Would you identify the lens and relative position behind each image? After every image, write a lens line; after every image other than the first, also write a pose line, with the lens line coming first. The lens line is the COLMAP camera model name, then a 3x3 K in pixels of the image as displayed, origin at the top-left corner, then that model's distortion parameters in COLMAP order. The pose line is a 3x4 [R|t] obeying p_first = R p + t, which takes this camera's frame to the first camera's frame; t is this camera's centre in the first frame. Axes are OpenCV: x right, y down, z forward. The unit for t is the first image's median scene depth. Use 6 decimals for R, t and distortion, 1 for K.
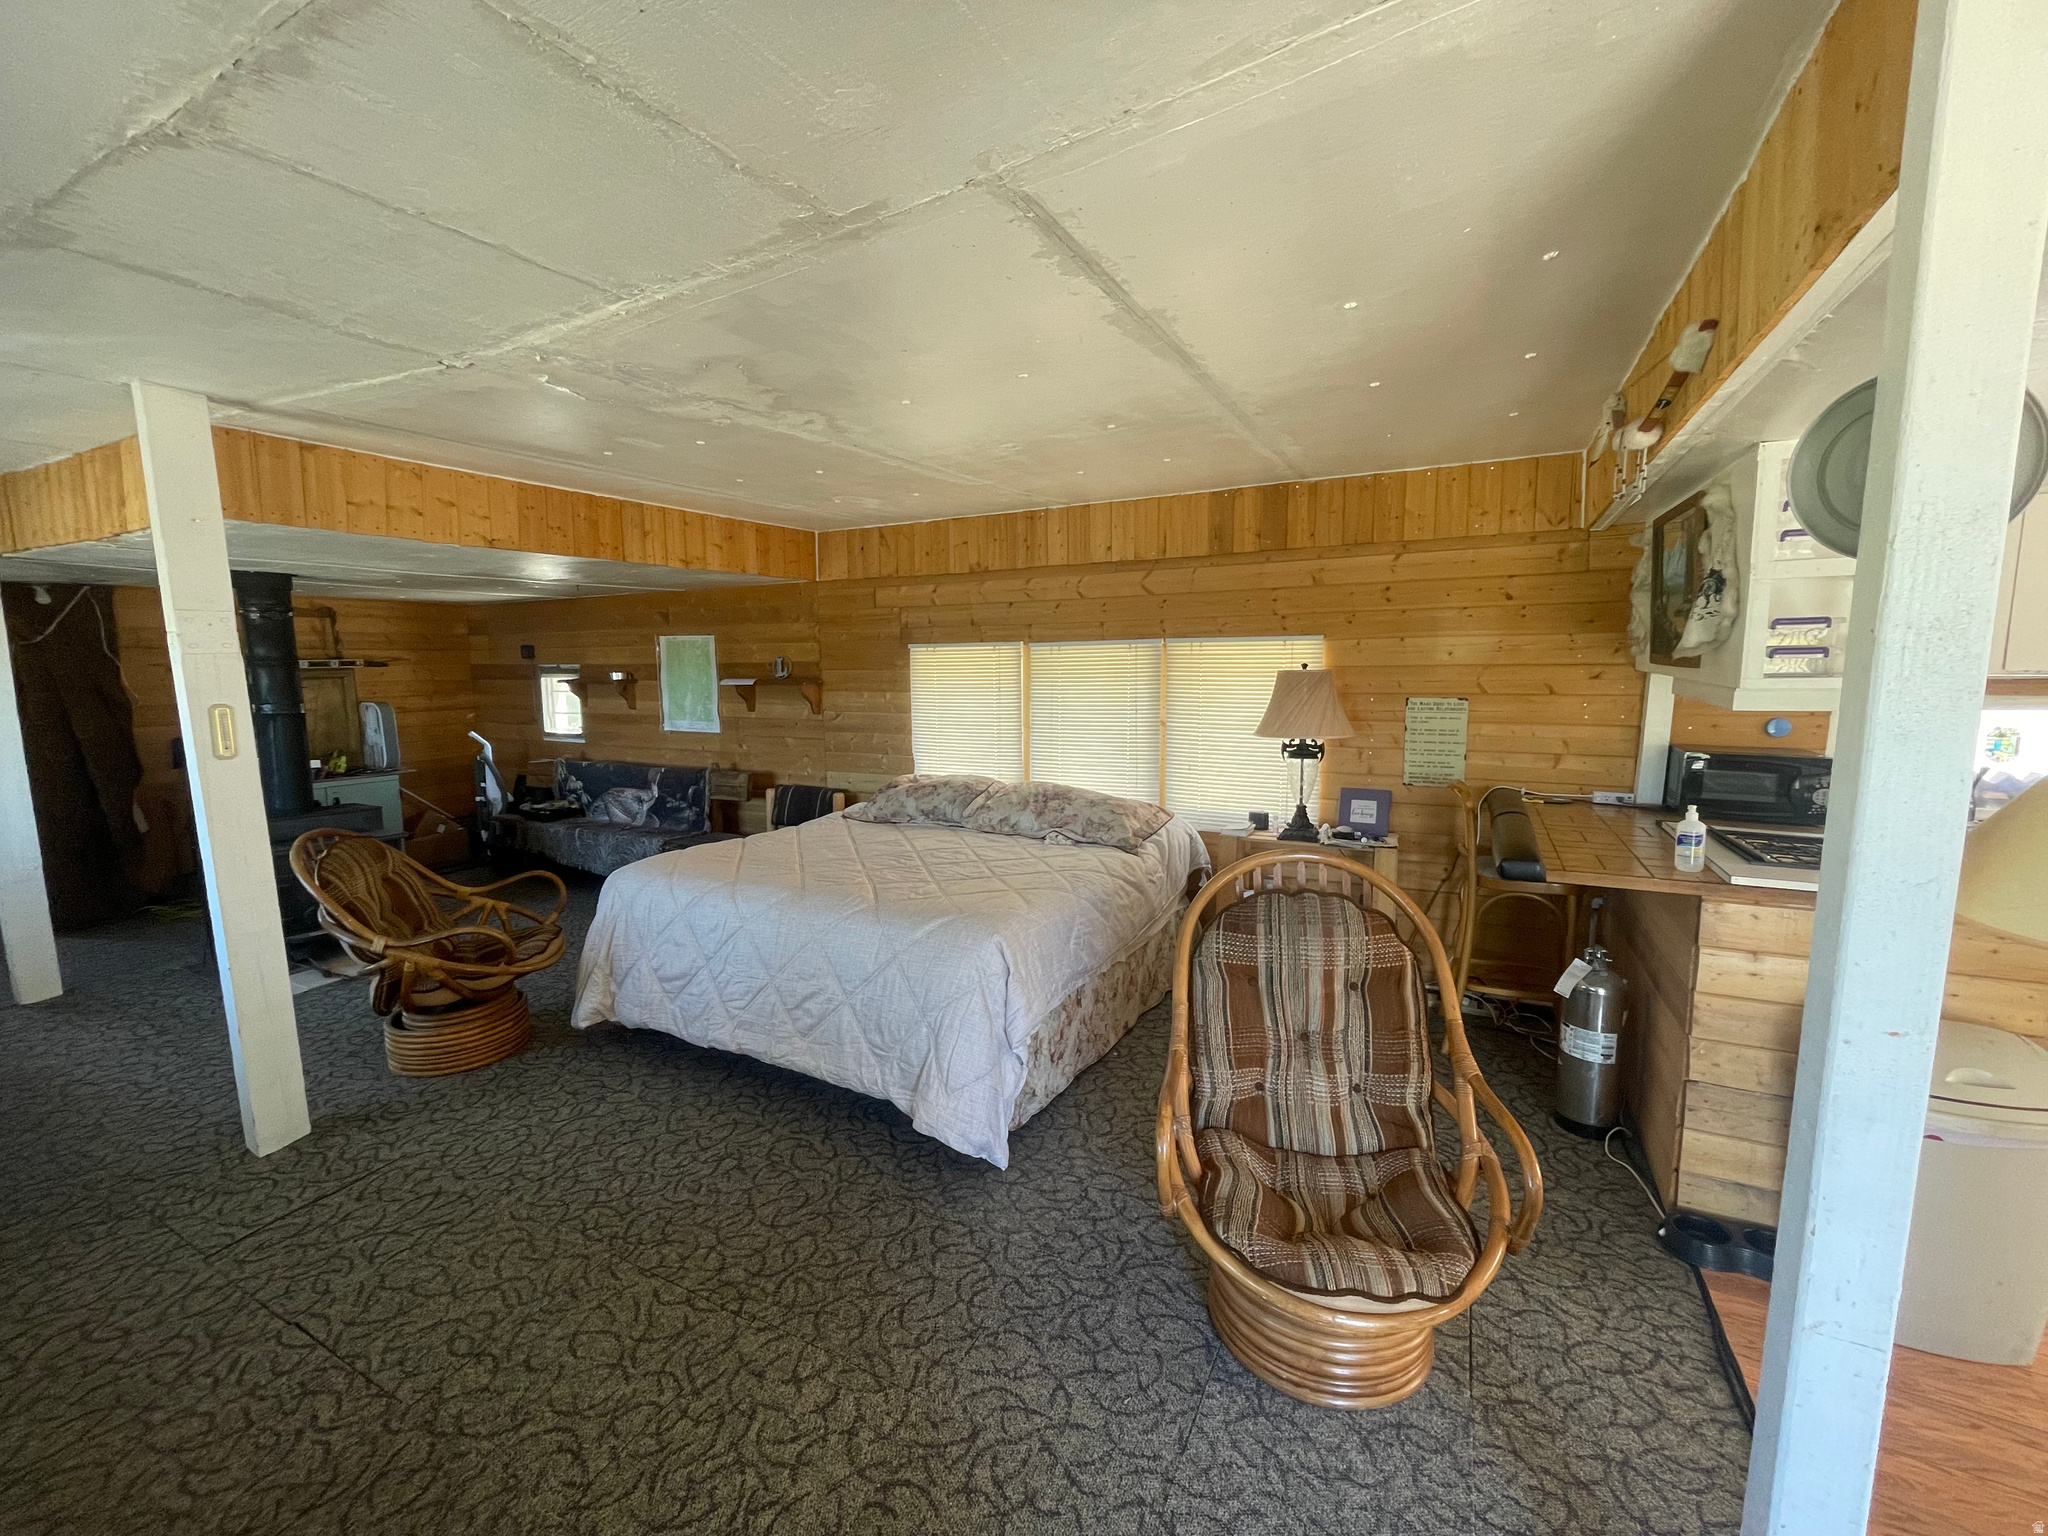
lens RADIAL K [[826.7, 0, 1025.5], [0, 826.7, 765.5], [0, 0, 1]] dist [-0.000400, -0.000102]
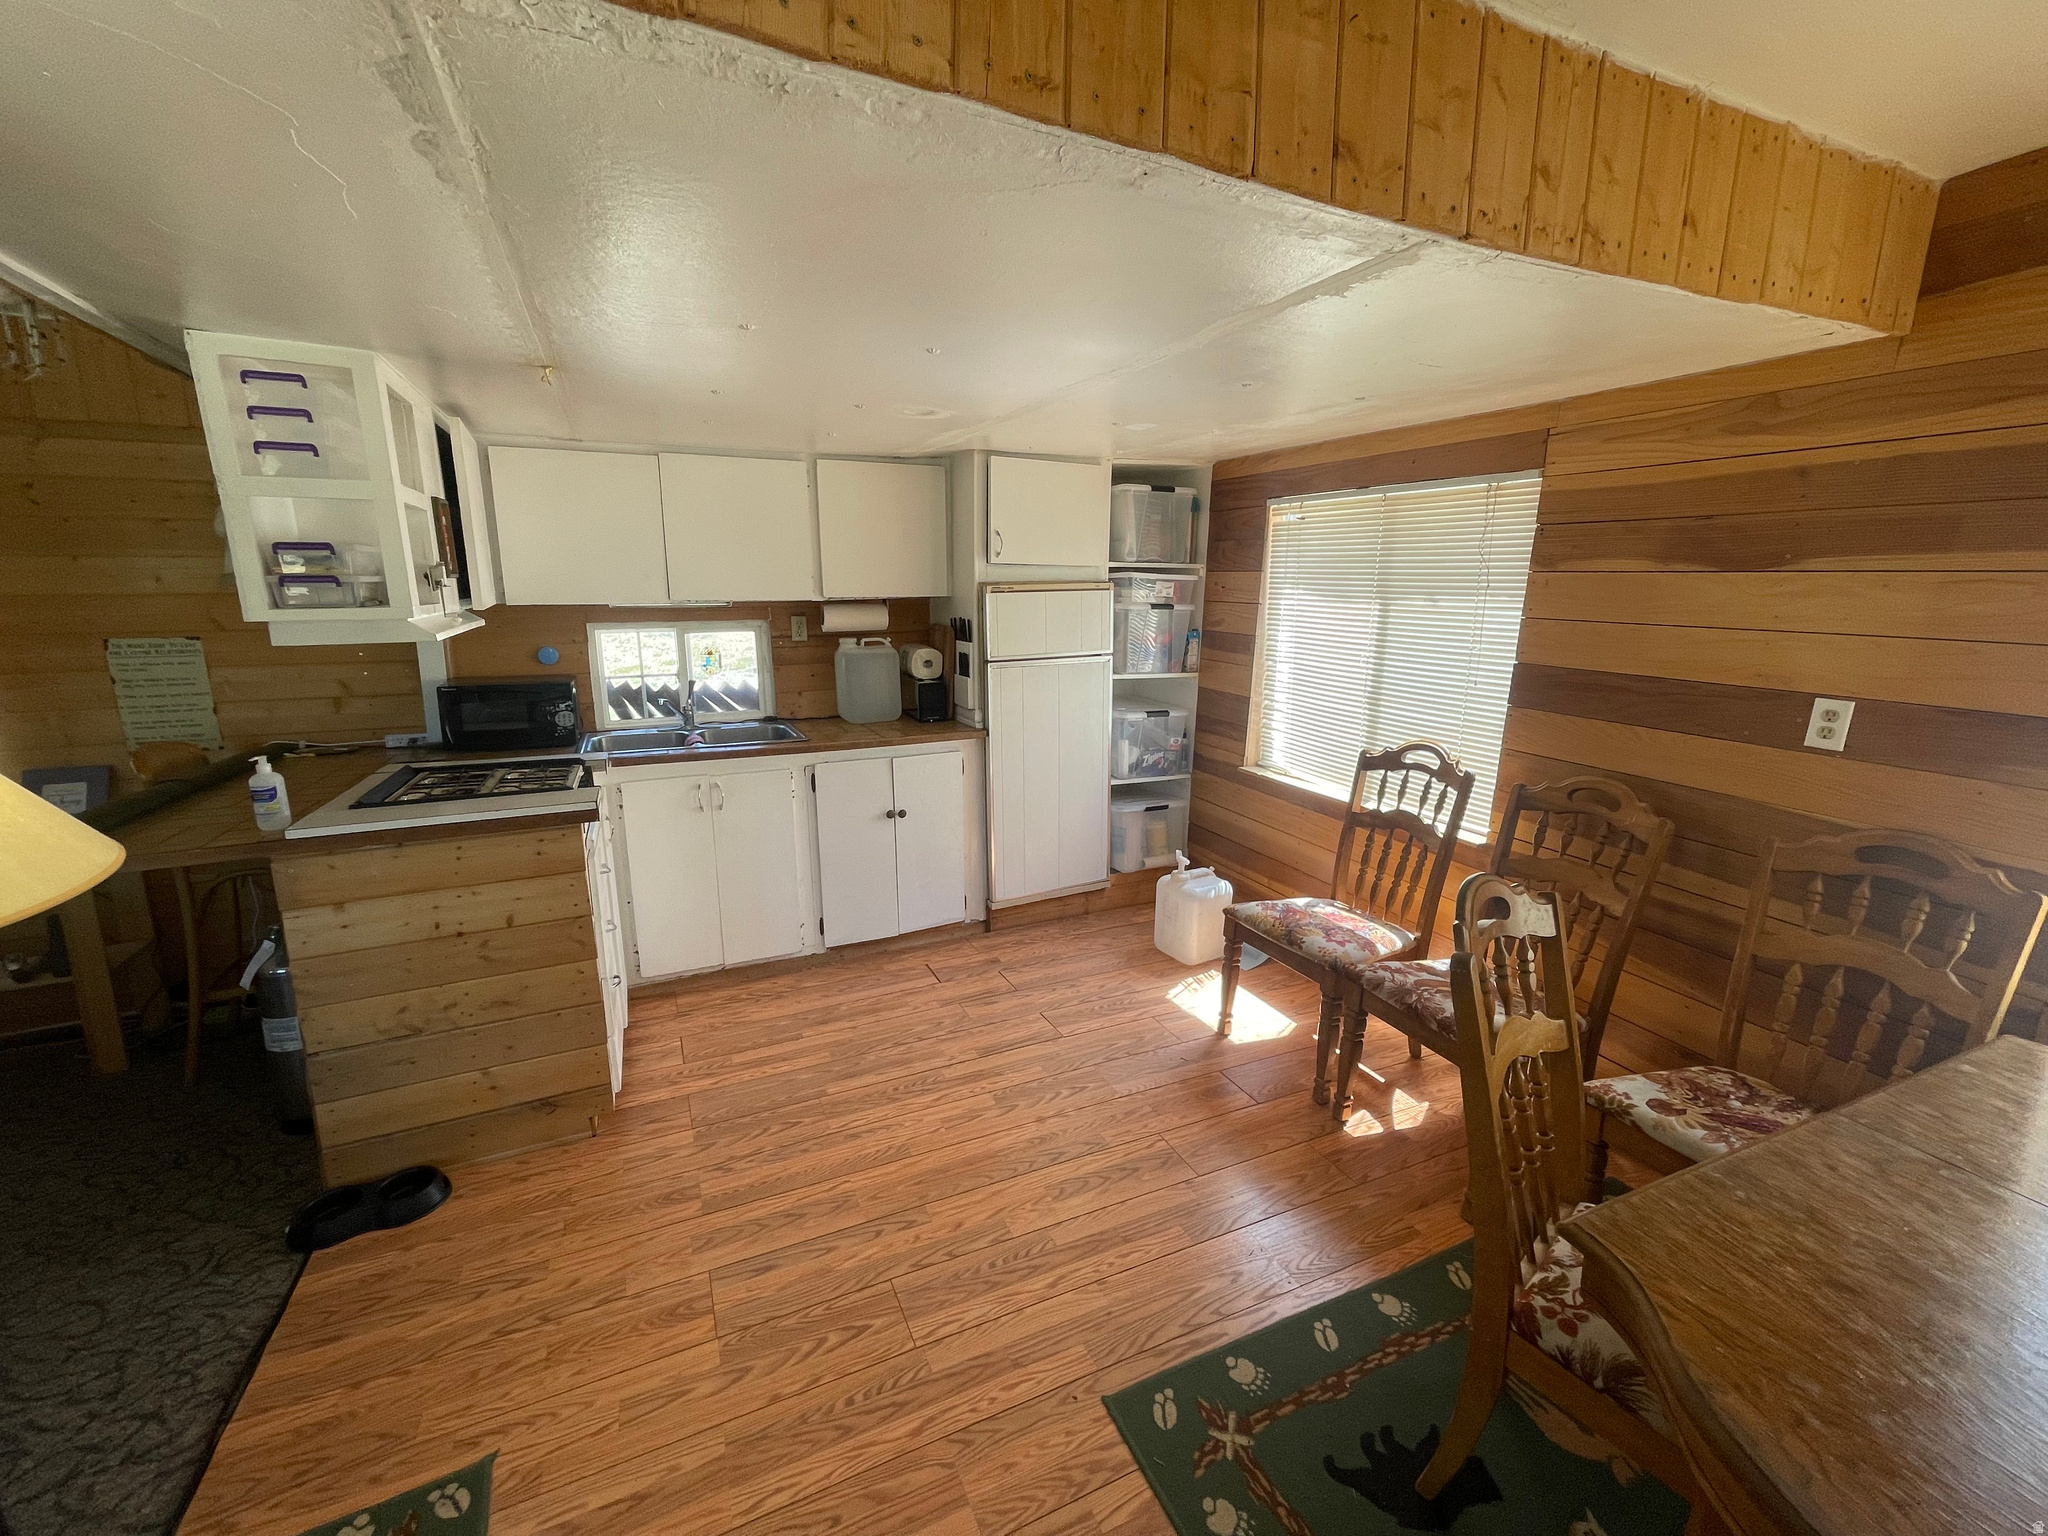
lens RADIAL K [[826.7, 0, 1024.3], [0, 826.7, 754.5], [0, 0, 1]] dist [-0.000400, -0.000102]
pose [[0.598306, -0.144153, 0.788194, 0.368015], [0.090548, 0.989546, 0.112245, 0.013185], [-0.796135, 0.004212, 0.605104, -0.112784]]
